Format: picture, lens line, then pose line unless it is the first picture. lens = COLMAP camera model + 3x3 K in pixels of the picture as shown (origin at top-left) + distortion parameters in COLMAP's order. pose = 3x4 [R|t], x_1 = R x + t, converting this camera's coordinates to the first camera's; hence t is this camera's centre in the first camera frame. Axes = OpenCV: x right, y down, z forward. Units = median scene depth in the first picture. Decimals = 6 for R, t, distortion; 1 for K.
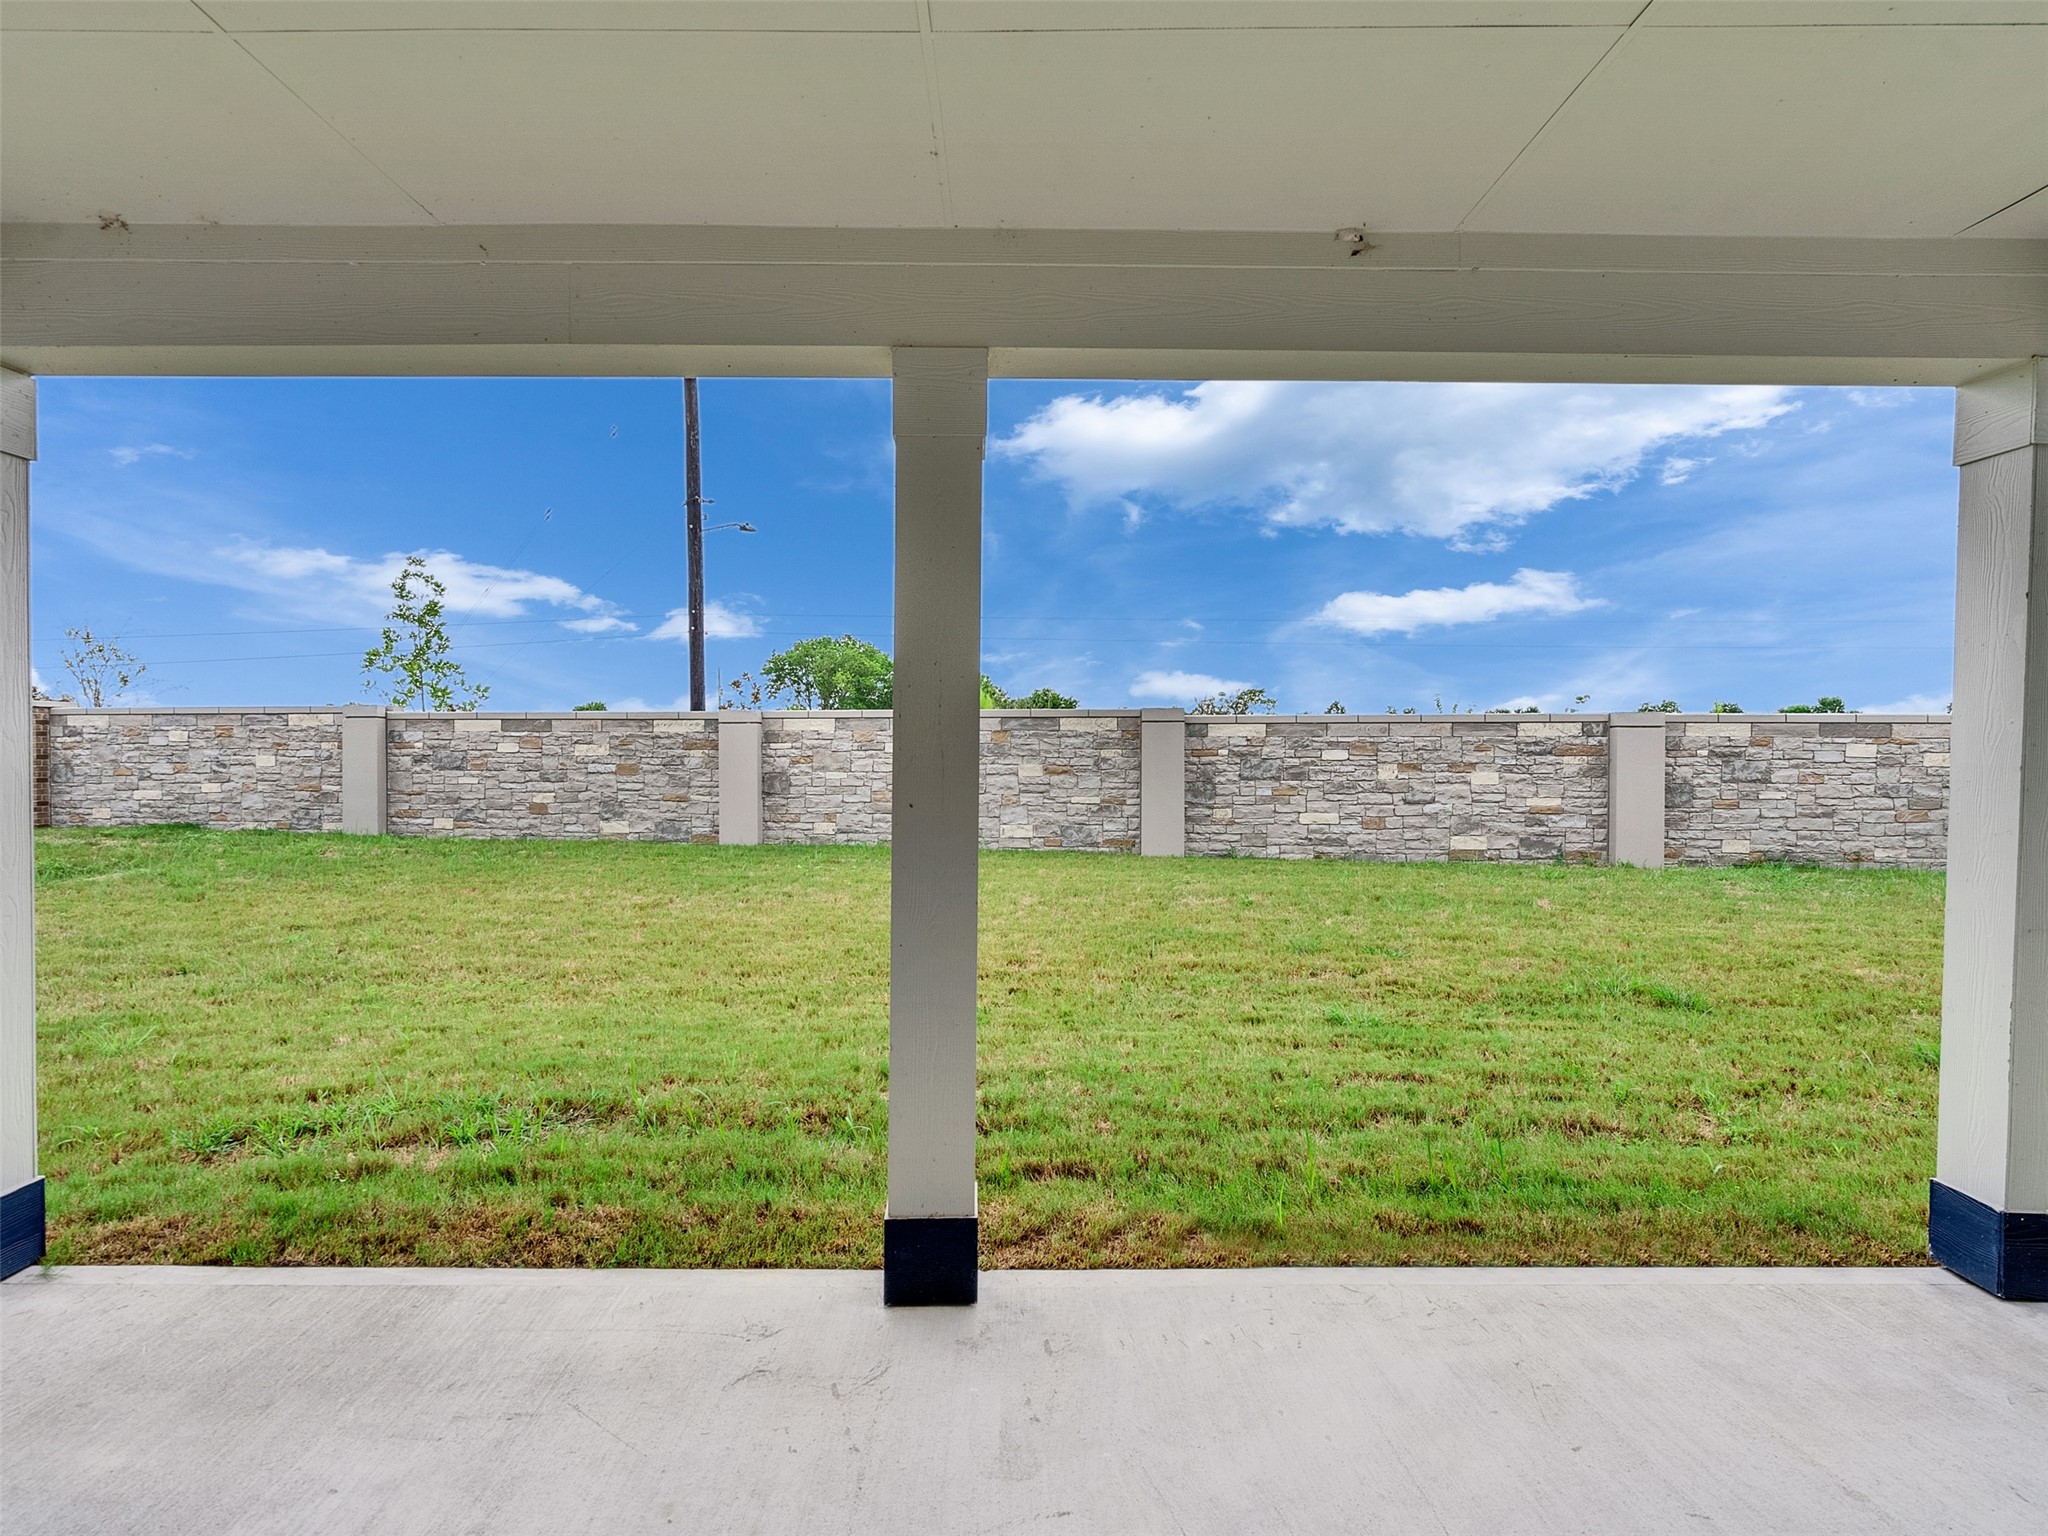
lens RADIAL K [[1045.7, 0, 1006.7], [0, 1045.7, 767.0], [0, 0, 1]] dist [-0.003998, 0.001024]
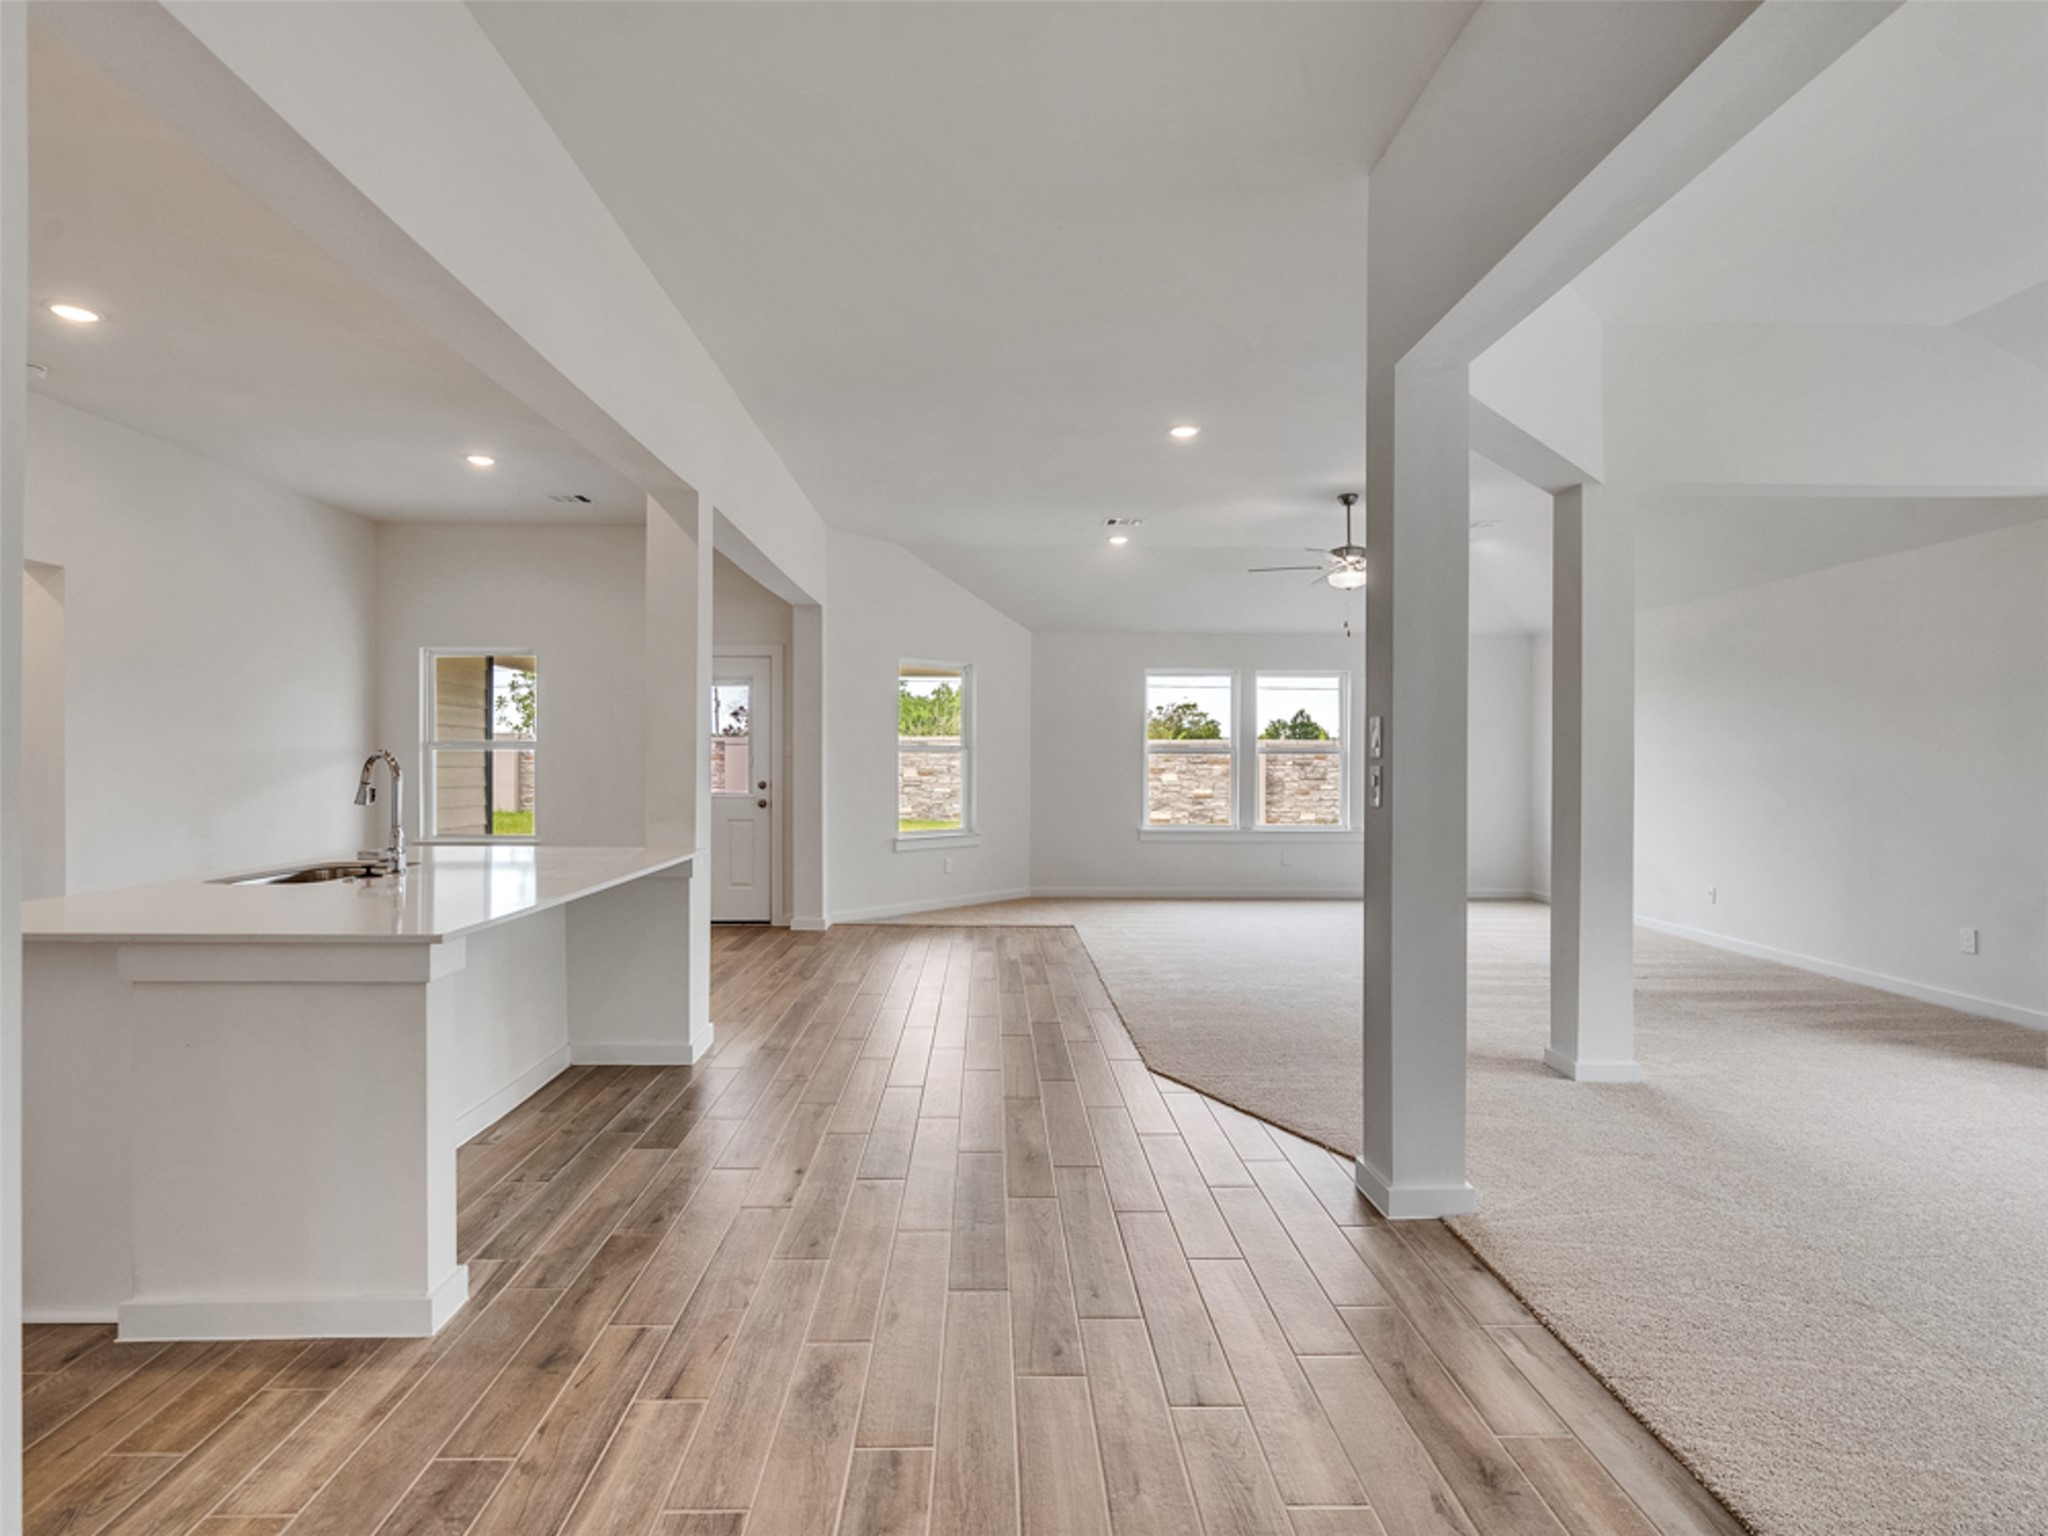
lens RADIAL K [[1048.9, 0, 1003.8], [0, 1048.9, 759.2], [0, 0, 1]] dist [-0.002731, 0.001762]
pose [[0.999988, 0.000674, 0.004797, 0.174207], [-0.000609, 0.999908, -0.013566, 0.004026], [-0.004806, 0.013563, 0.999896, -0.725670]]
